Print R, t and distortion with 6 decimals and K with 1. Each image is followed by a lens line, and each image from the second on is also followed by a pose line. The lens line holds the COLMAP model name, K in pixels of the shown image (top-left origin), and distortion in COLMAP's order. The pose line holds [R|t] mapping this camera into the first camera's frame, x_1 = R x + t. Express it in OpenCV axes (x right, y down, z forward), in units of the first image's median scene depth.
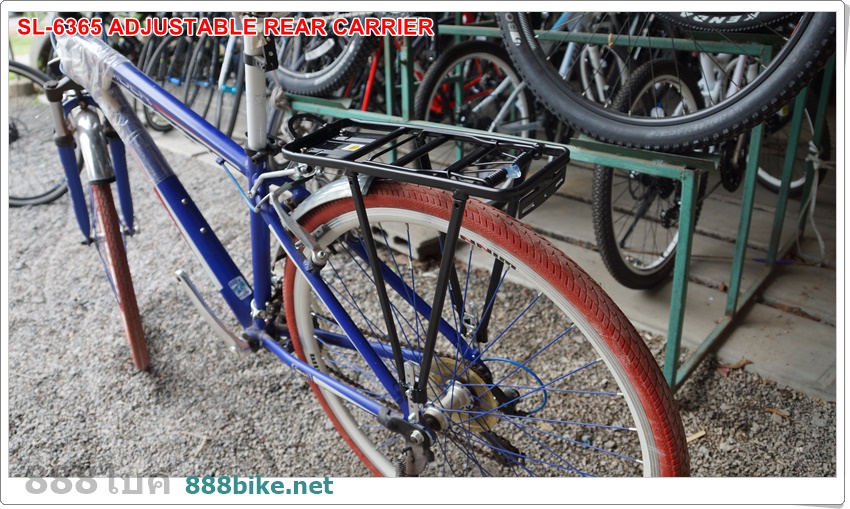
lens RADIAL K [[644.0, 0, 423.3], [0, 644.0, 256.5], [0, 0, 1]] dist [-0.124804, 0.019371]
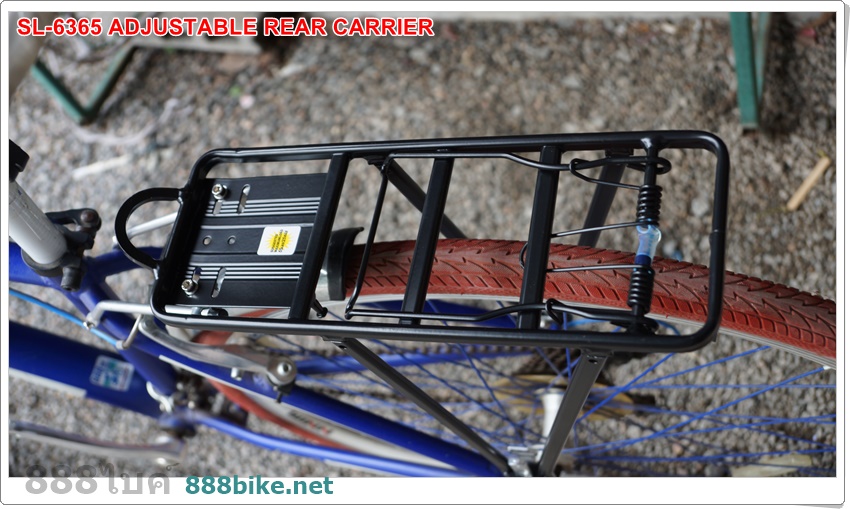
lens RADIAL K [[935.3, 0, 420.3], [0, 935.3, 250.6], [0, 0, 1]] dist [0.029298, 0.000000]
pose [[0.867859, -0.493163, 0.060097, -0.035082], [0.421512, 0.794942, 0.436341, -0.263746], [-0.262961, -0.353351, 0.897772, 0.175756]]
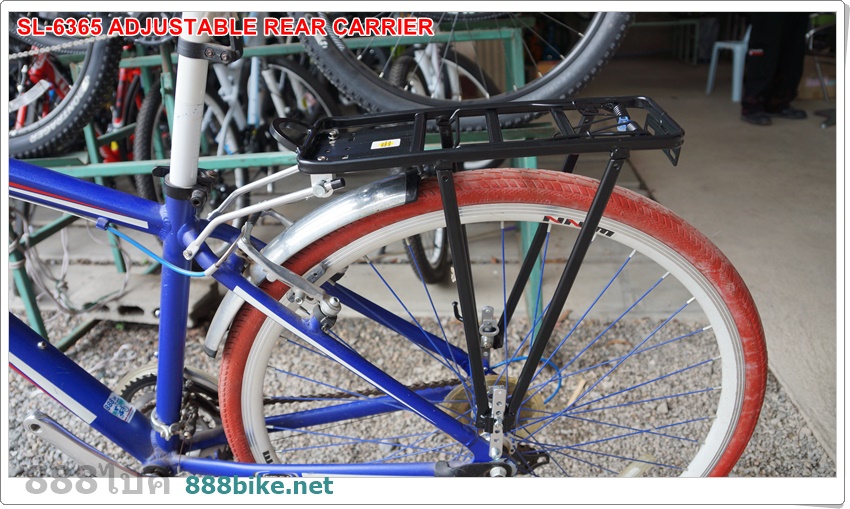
lens RADIAL K [[644.0, 0, 418.2], [0, 644.0, 254.6], [0, 0, 1]] dist [-0.124804, 0.019371]
pose [[0.798921, -0.251831, 0.546175, -0.317902], [0.287920, 0.957439, 0.020300, -0.028185], [-0.528042, 0.141036, 0.837425, 0.206962]]
